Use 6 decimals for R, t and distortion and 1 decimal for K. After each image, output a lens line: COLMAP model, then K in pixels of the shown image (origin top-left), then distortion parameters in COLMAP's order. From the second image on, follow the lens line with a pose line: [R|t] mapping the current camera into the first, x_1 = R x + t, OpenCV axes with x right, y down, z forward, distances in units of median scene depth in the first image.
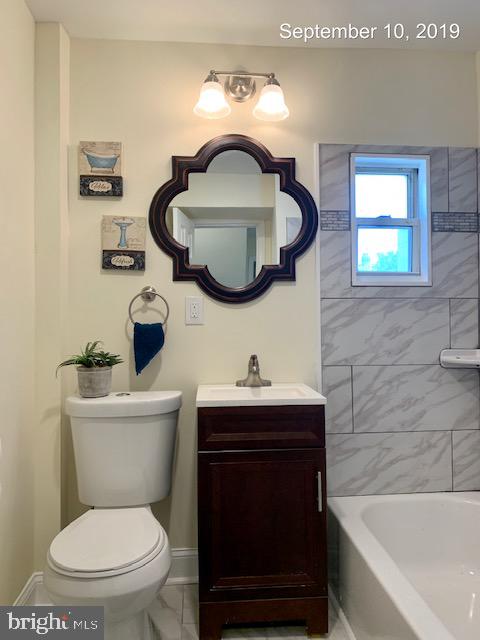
lens RADIAL K [[495.7, 0, 242.3], [0, 495.7, 318.3], [0, 0, 1]] dist [0.051177, -0.068478]
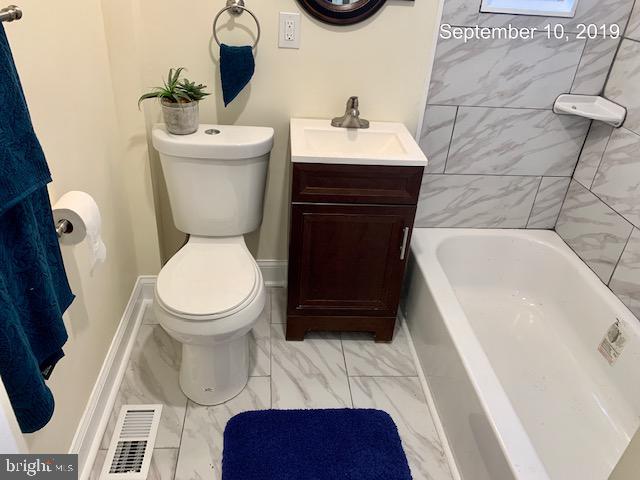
lens RADIAL K [[495.7, 0, 317.5], [0, 495.7, 242.8], [0, 0, 1]] dist [0.051177, -0.068478]
pose [[0.997369, 0.067084, 0.027471, -0.049758], [-0.071473, 0.846736, 0.527190, -0.167826], [0.012106, -0.527767, 0.849303, 0.086463]]
